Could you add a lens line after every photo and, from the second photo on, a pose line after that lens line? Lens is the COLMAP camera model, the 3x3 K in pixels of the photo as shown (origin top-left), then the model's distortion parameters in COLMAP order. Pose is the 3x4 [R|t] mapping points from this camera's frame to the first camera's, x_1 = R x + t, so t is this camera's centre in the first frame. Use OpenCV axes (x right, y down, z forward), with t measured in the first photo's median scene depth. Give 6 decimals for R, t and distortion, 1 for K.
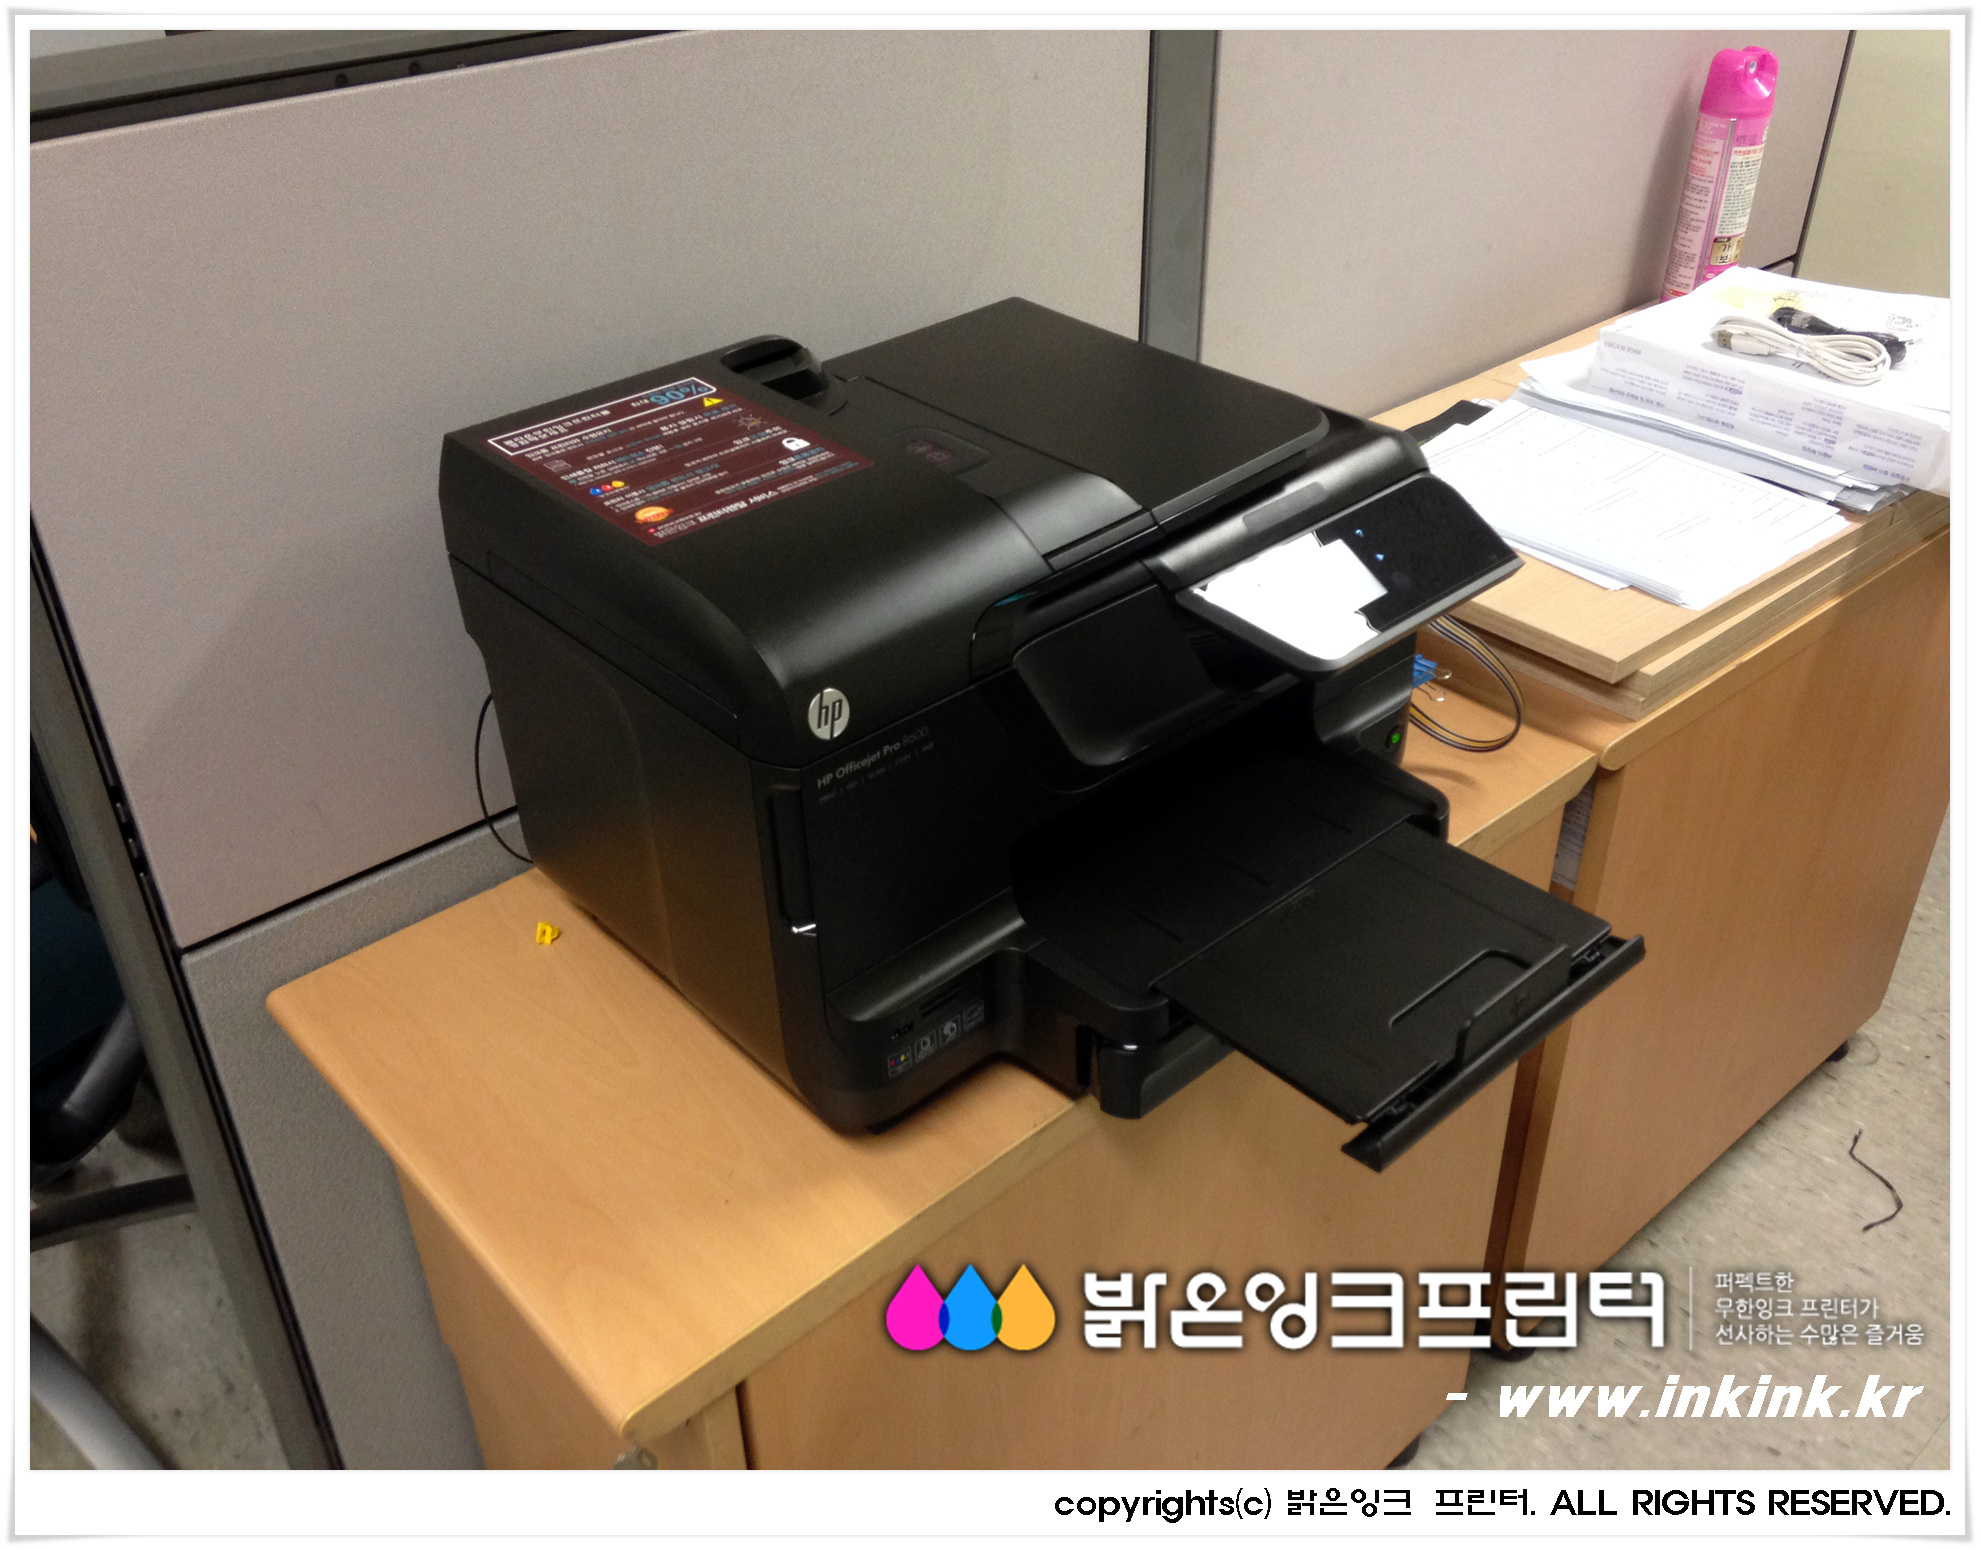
lens RADIAL K [[1789.1, 0, 982.7], [0, 1789.1, 729.8], [0, 0, 1]] dist [0.138610, 0.000688]
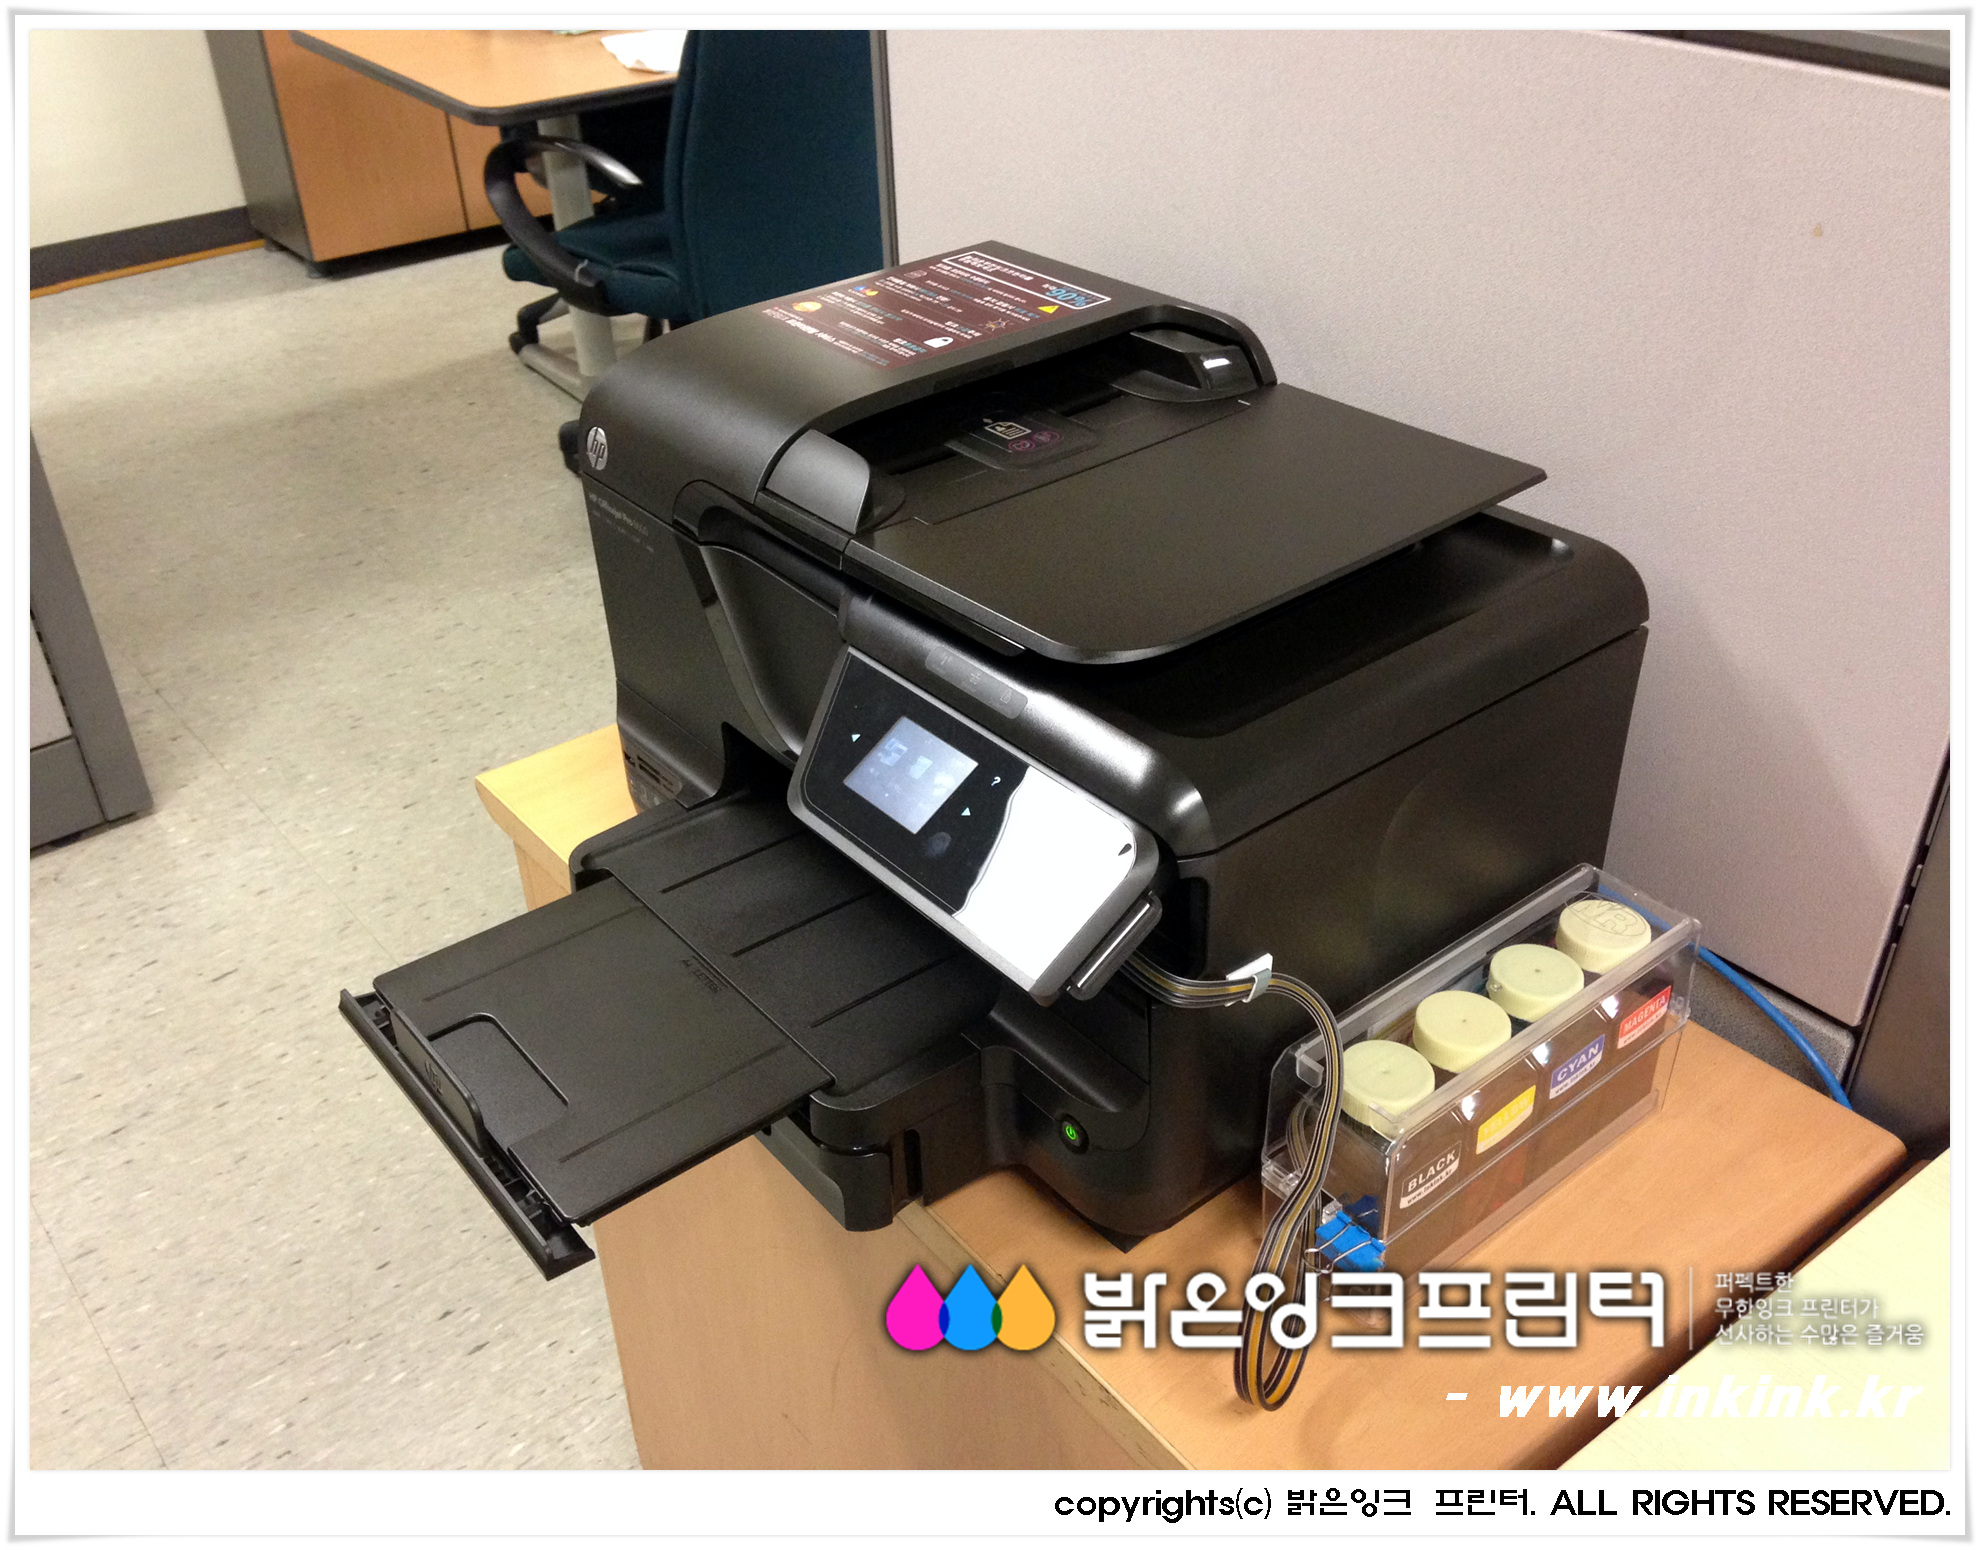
lens RADIAL K [[1789.1, 0, 982.7], [0, 1789.1, 729.8], [0, 0, 1]] dist [0.138610, 0.000688]
pose [[-0.065254, 0.541243, -0.838330, 0.888594], [-0.507169, 0.705530, 0.494982, -0.530076], [0.859373, 0.457475, 0.228463, 0.890025]]
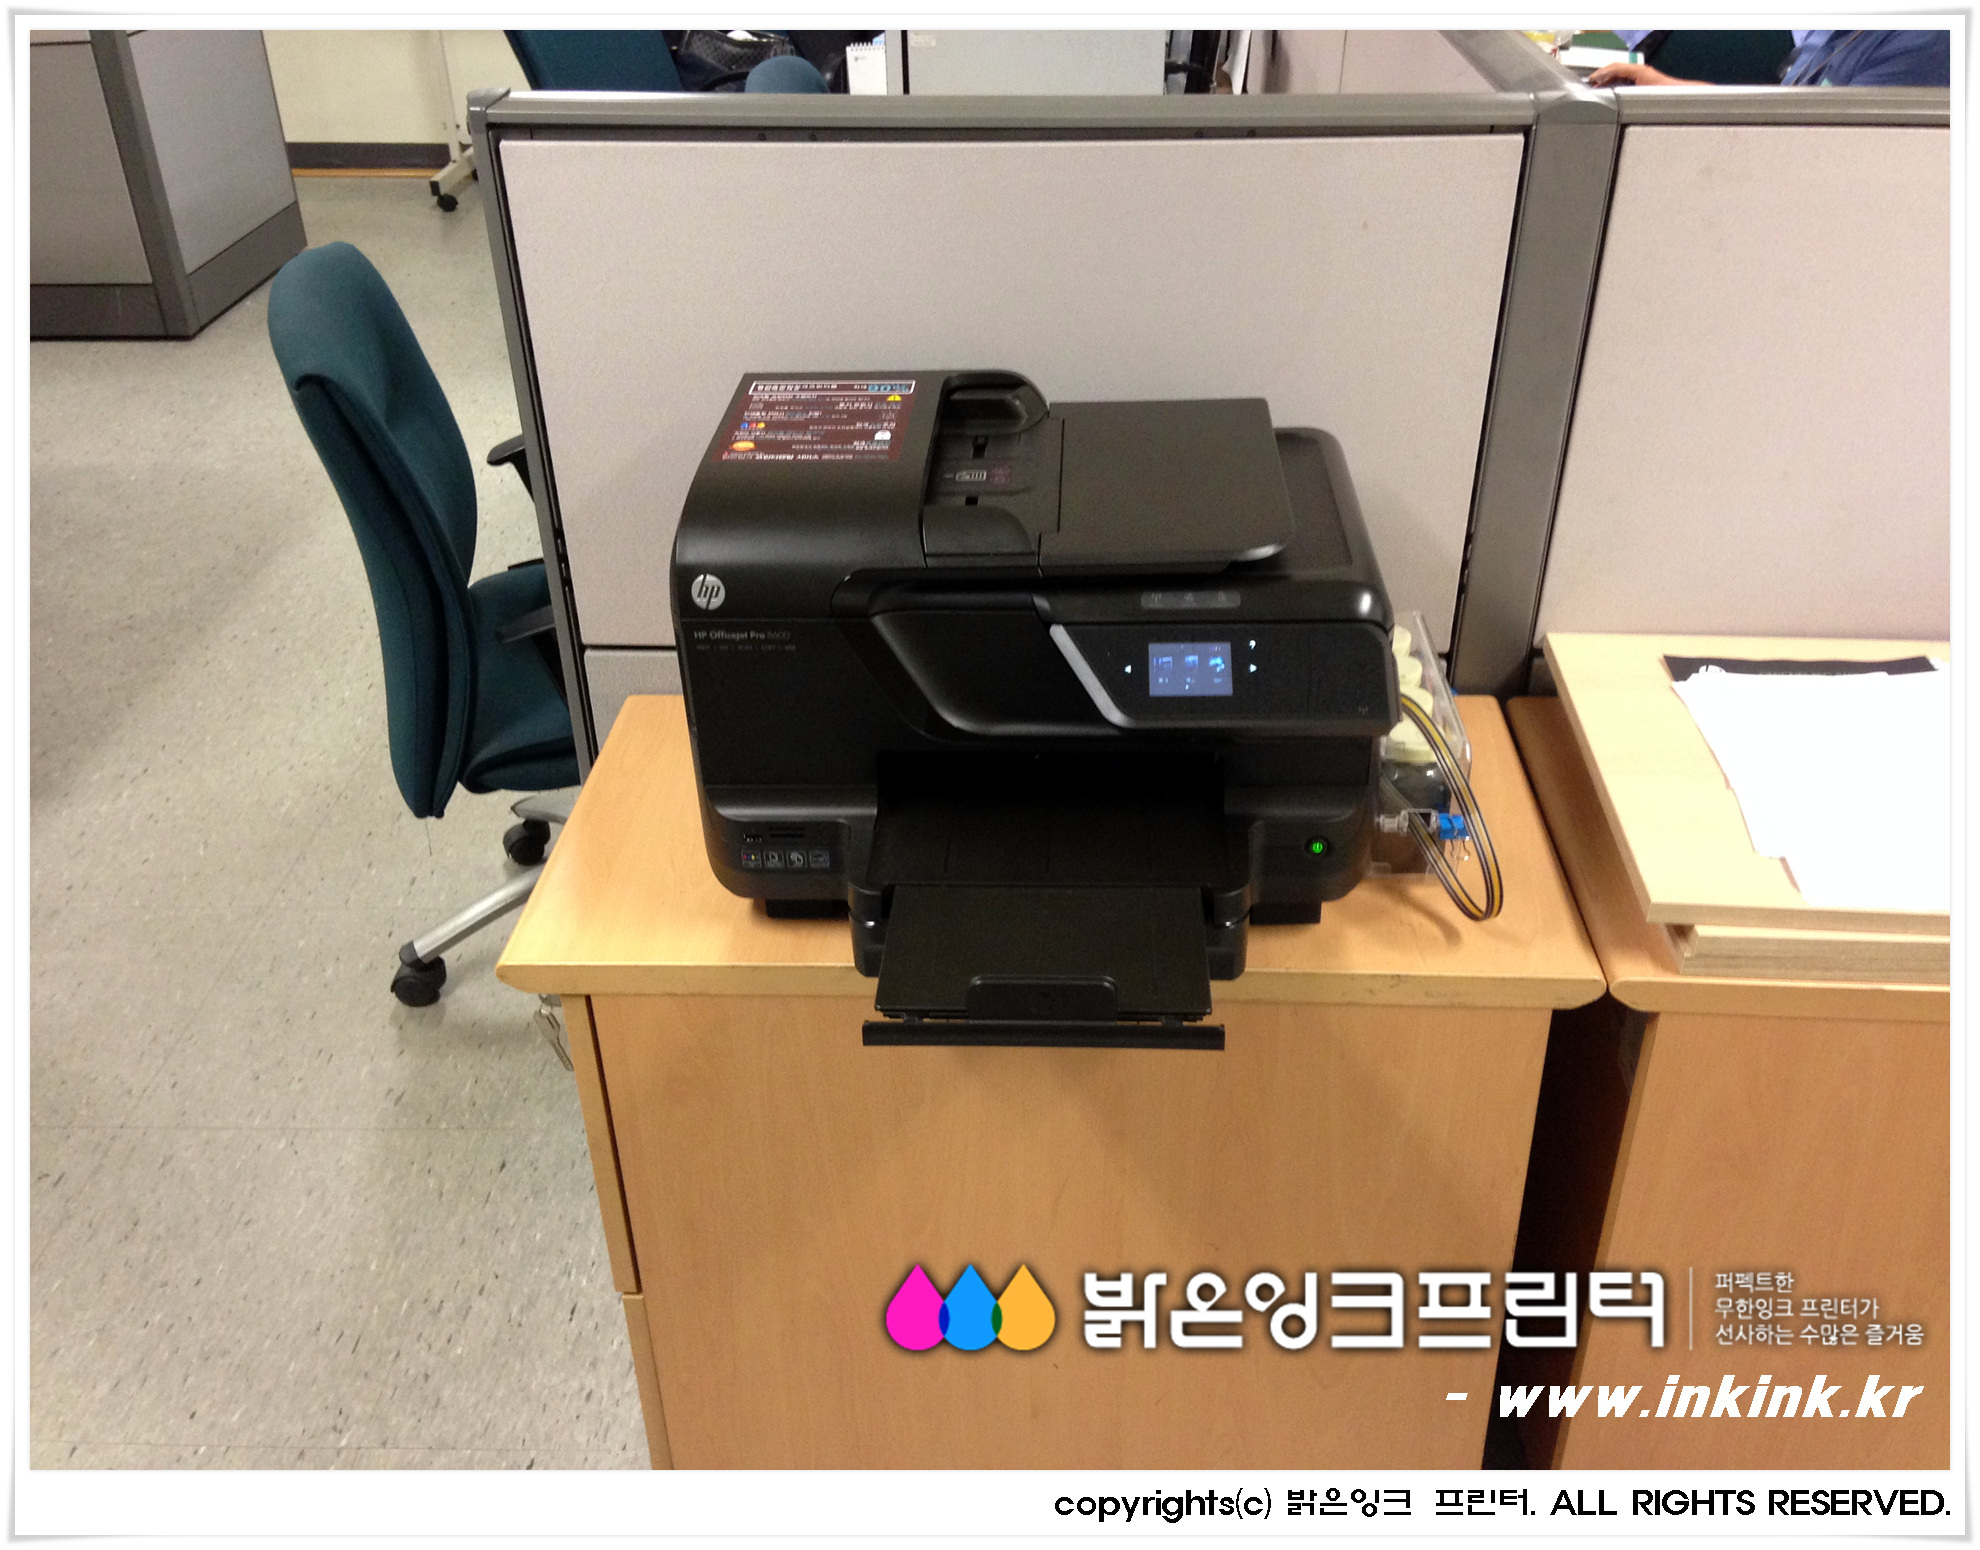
lens RADIAL K [[1789.1, 0, 982.7], [0, 1789.1, 729.8], [0, 0, 1]] dist [0.138610, 0.000688]
pose [[0.703208, 0.360934, -0.612556, 0.894147], [-0.369409, 0.921620, 0.118966, -0.143333], [0.607483, 0.142626, 0.781423, -0.014551]]
